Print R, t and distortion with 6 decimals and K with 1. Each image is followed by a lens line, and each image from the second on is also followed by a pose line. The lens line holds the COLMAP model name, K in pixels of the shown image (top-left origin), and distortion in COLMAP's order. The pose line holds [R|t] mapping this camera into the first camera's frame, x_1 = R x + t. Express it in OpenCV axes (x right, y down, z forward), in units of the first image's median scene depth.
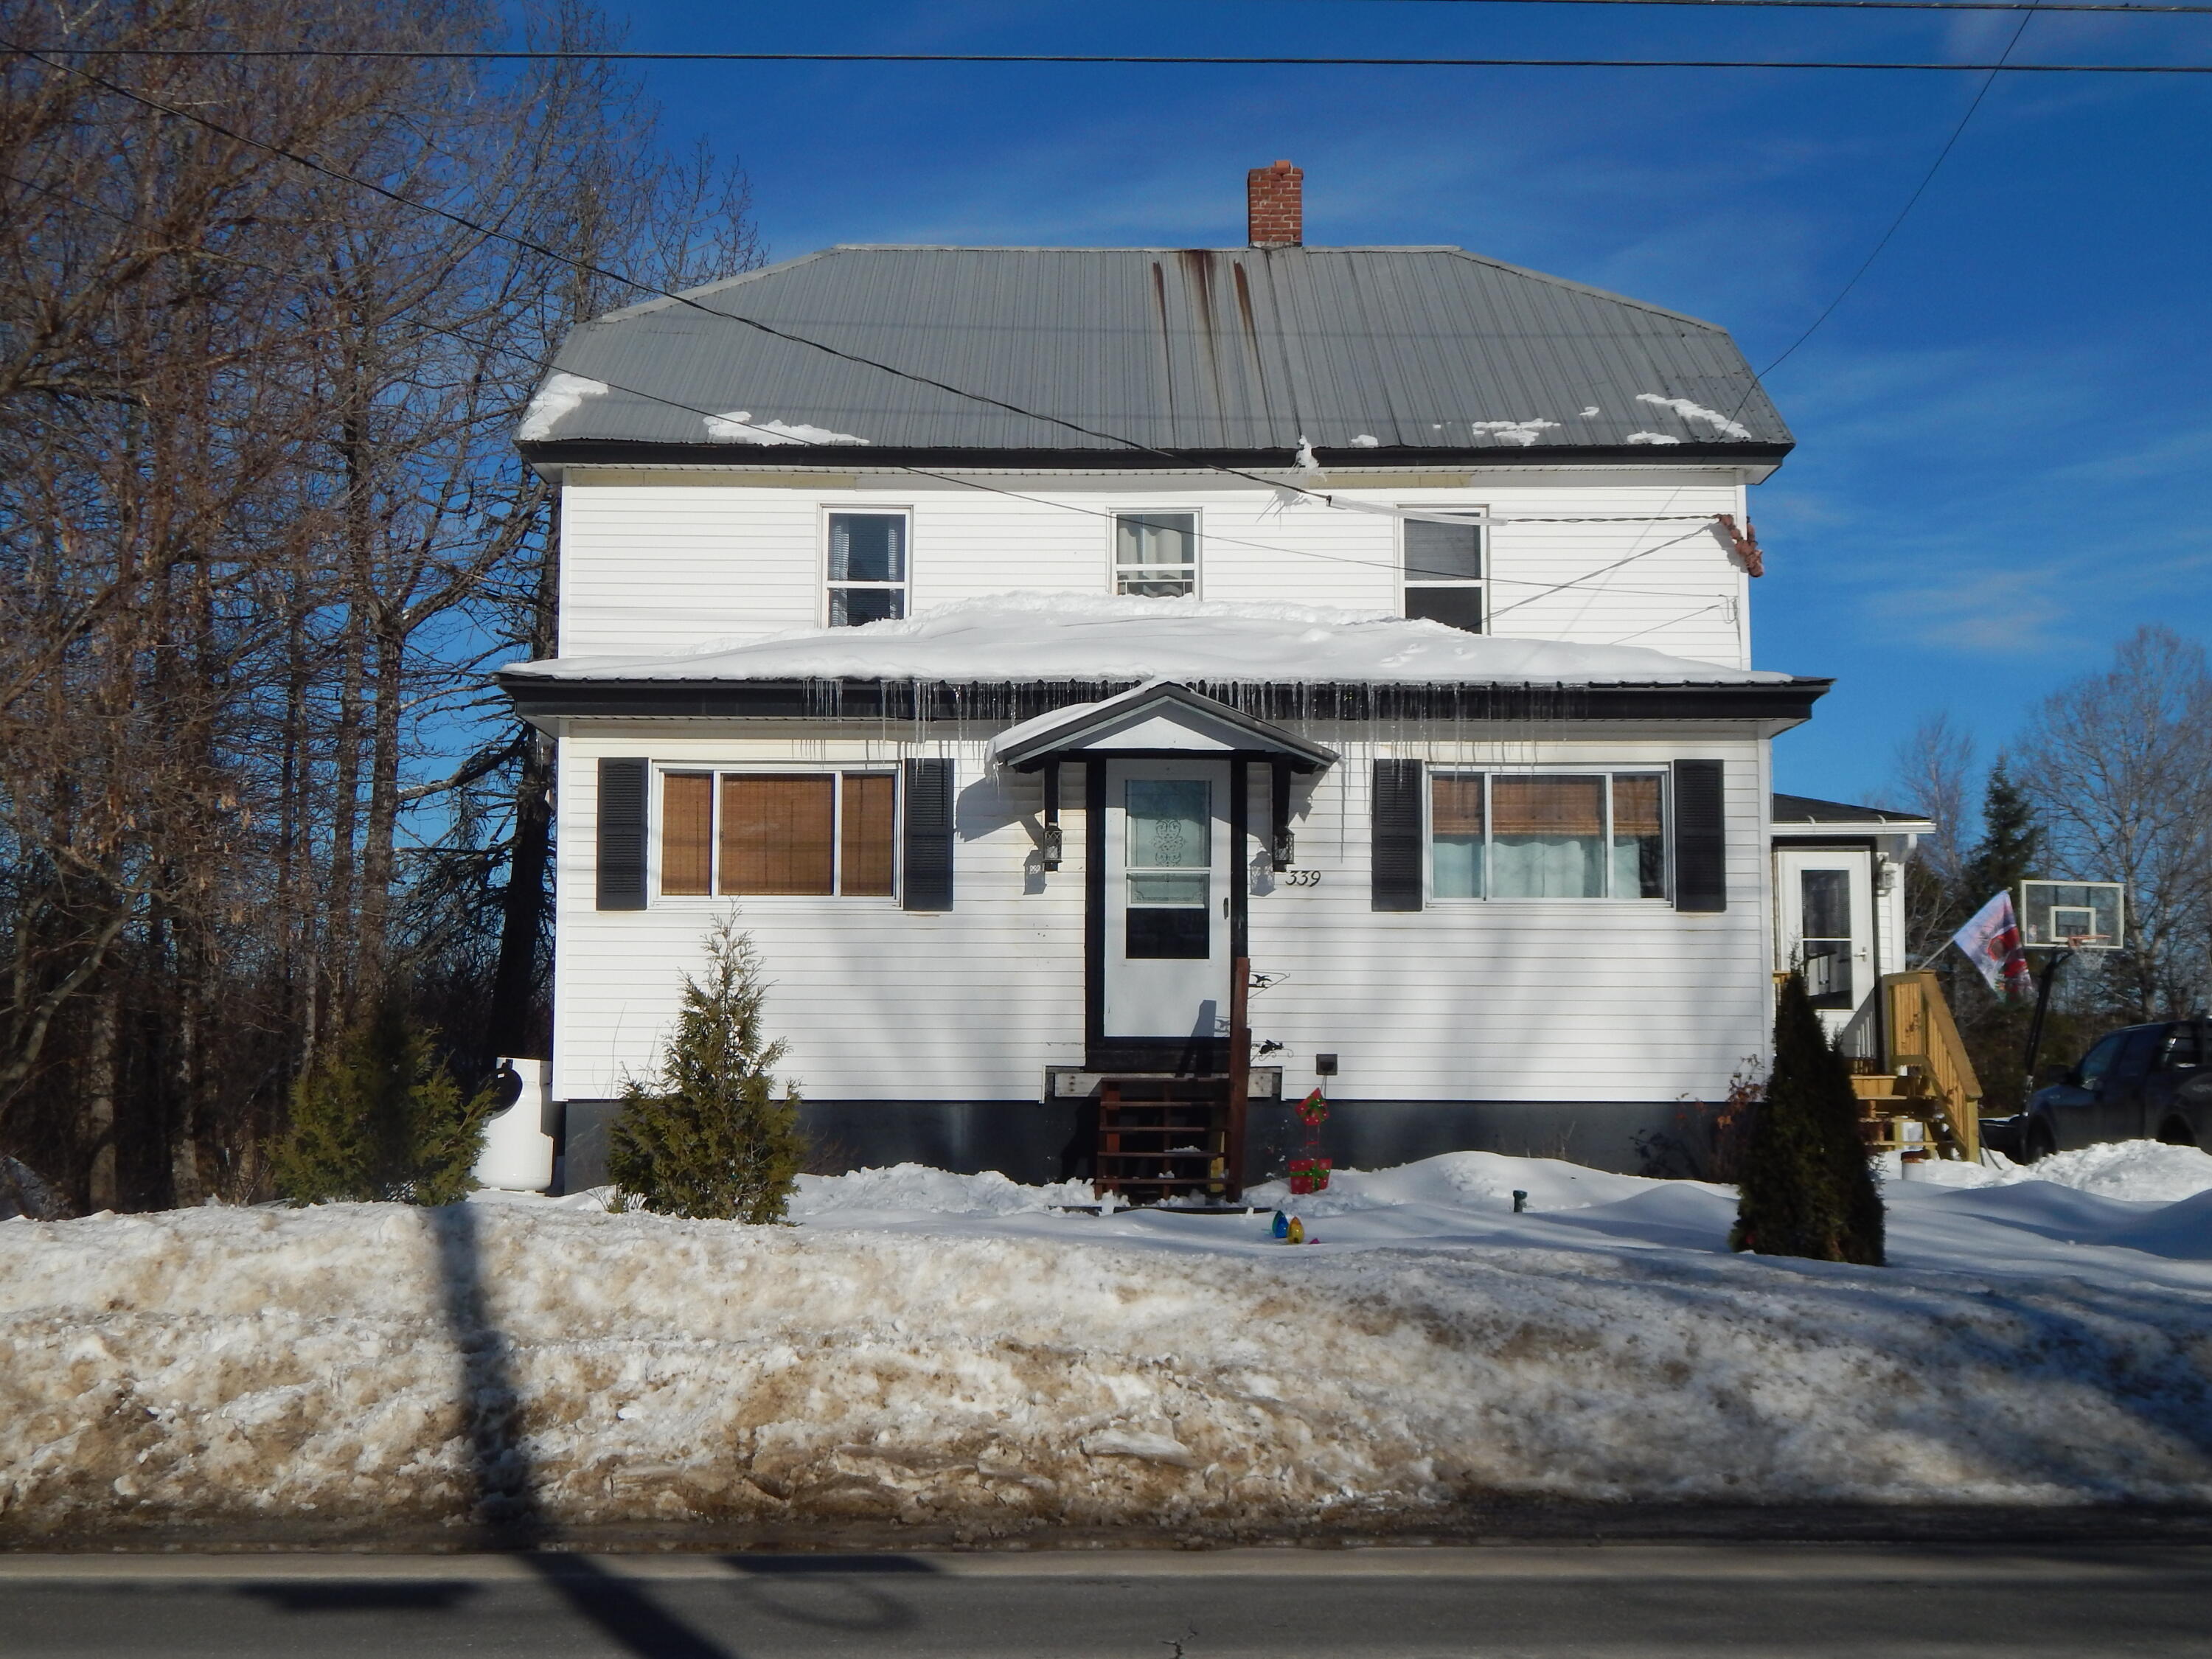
lens RADIAL K [[2748.0, 0, 1106.0], [0, 2748.0, 829.5], [0, 0, 1]] dist [-0.024786, -0.015832]
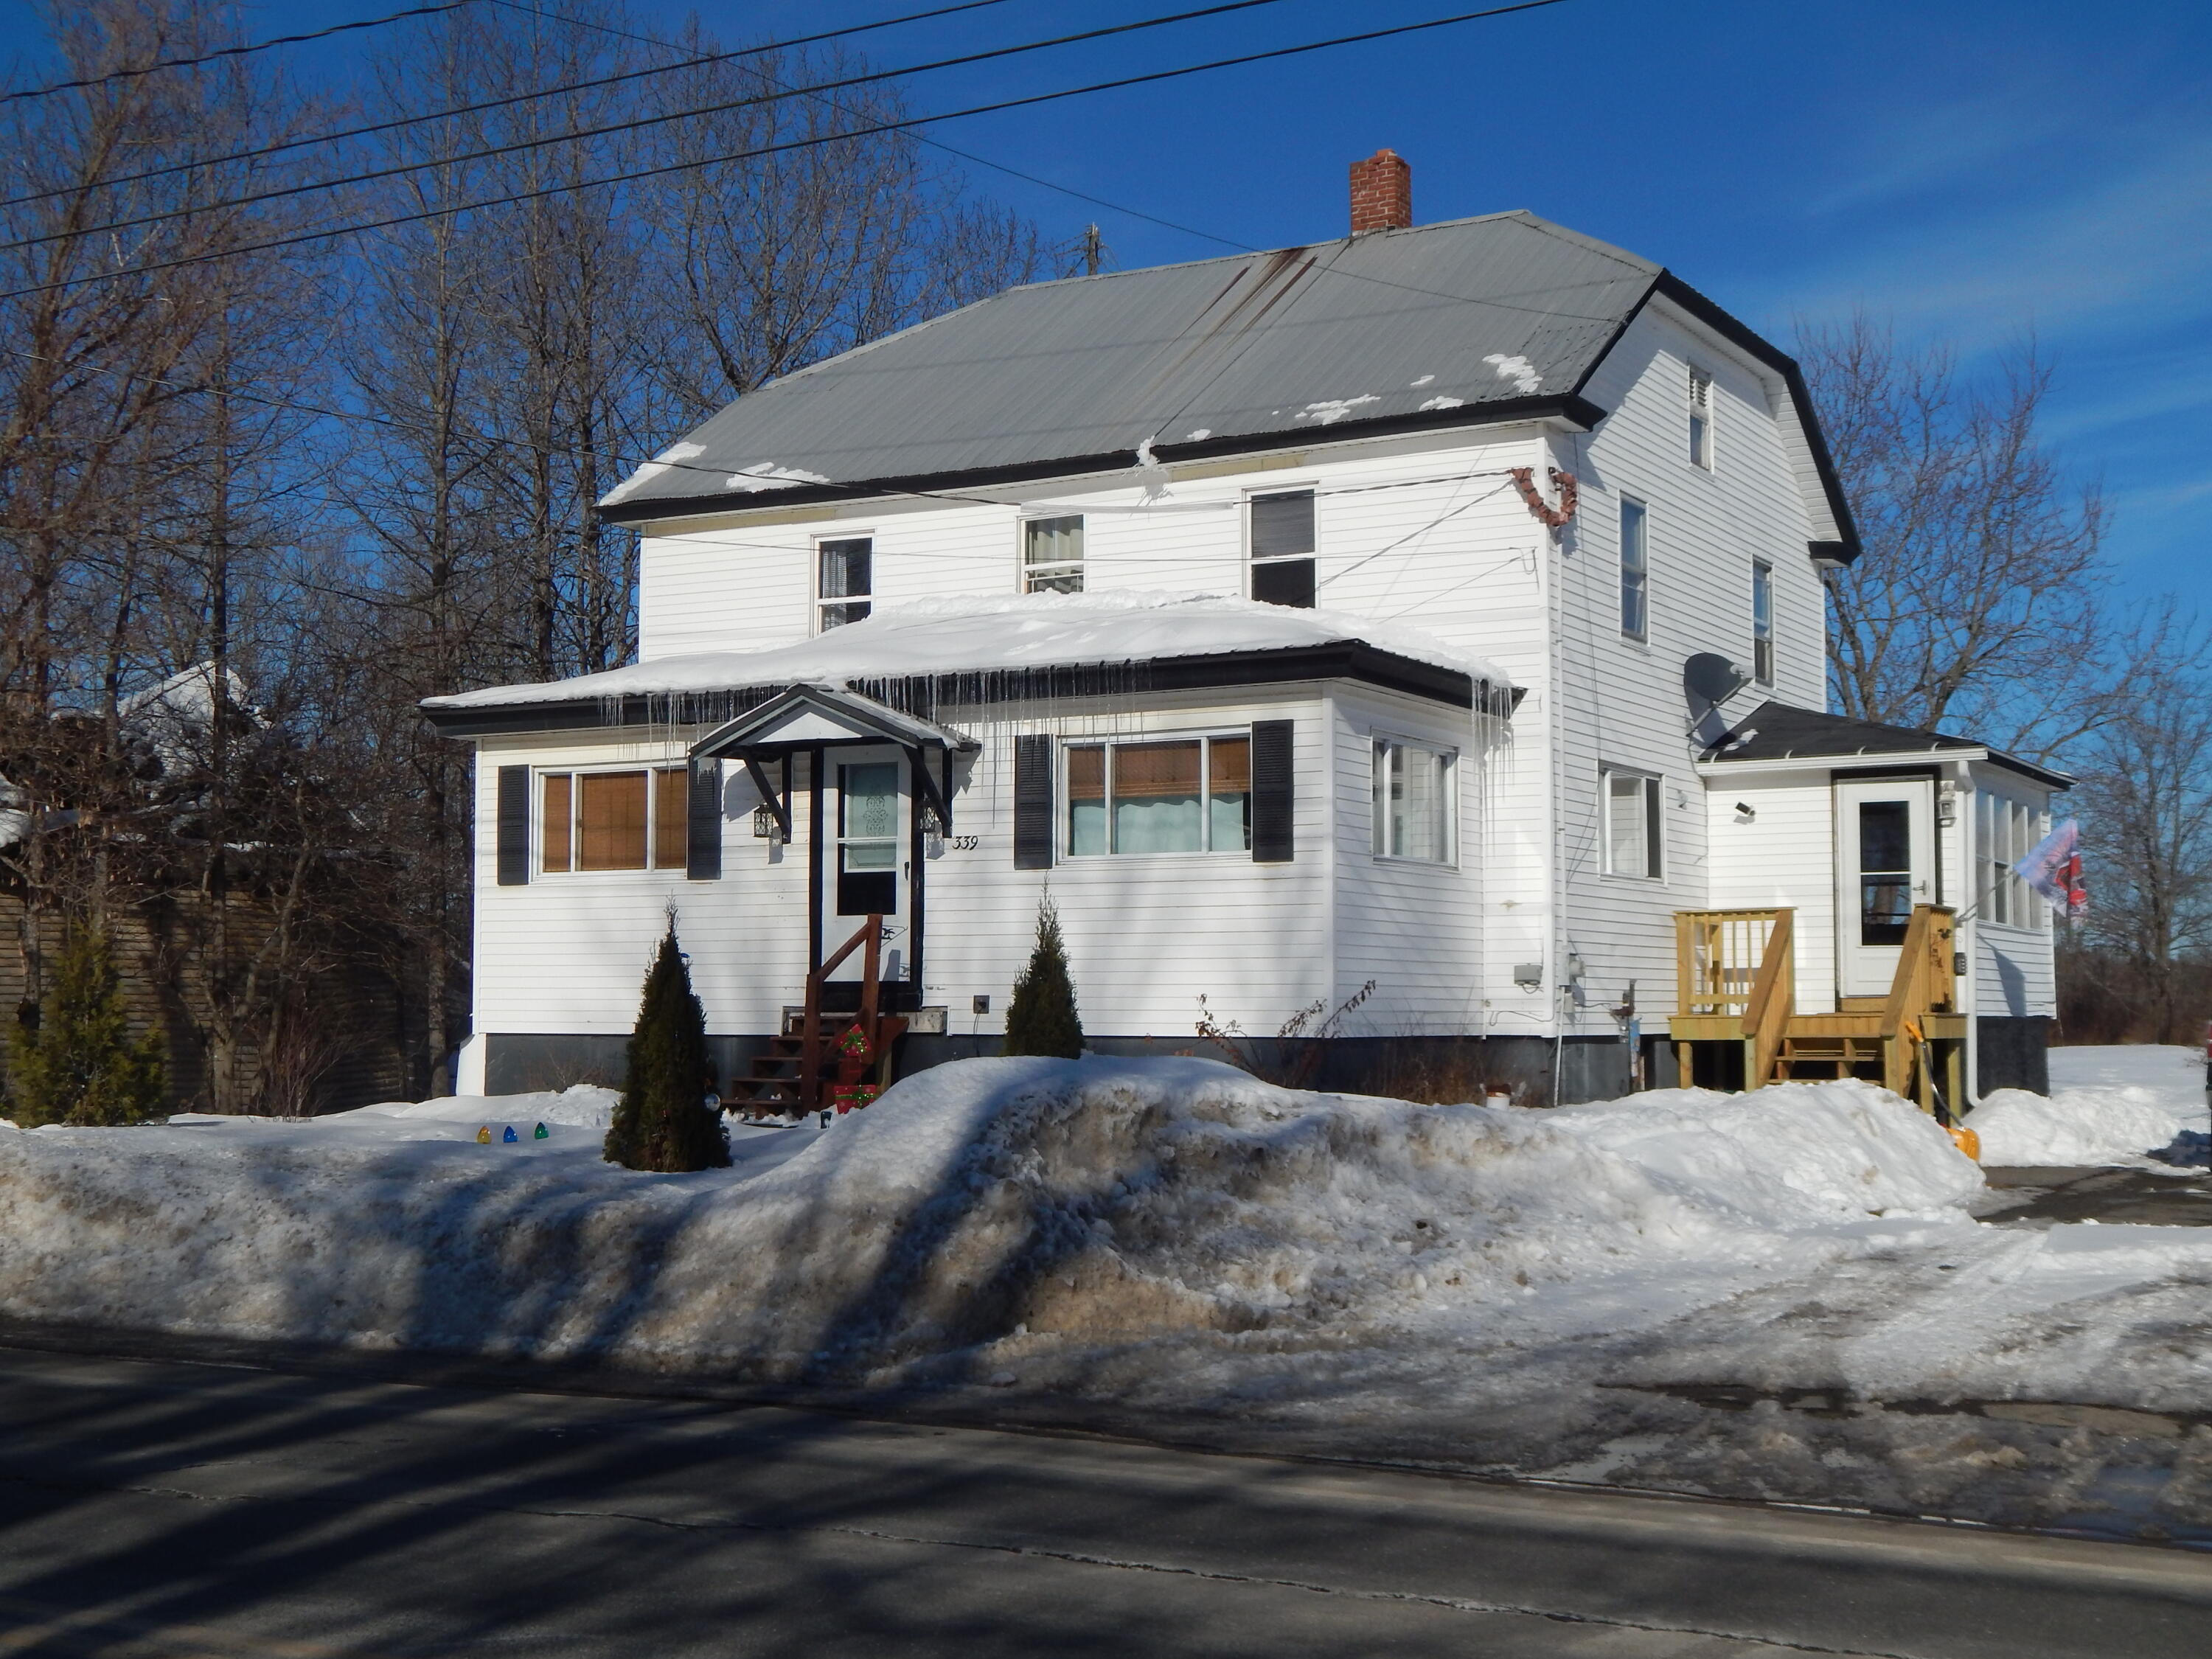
lens RADIAL K [[2748.0, 0, 1106.0], [0, 2748.0, 829.5], [0, 0, 1]] dist [-0.024786, -0.015832]
pose [[0.865103, -0.034400, -0.500413, 0.697313], [0.045353, 0.998924, 0.009735, 0.003698], [0.499539, -0.031117, 0.865732, 0.033314]]
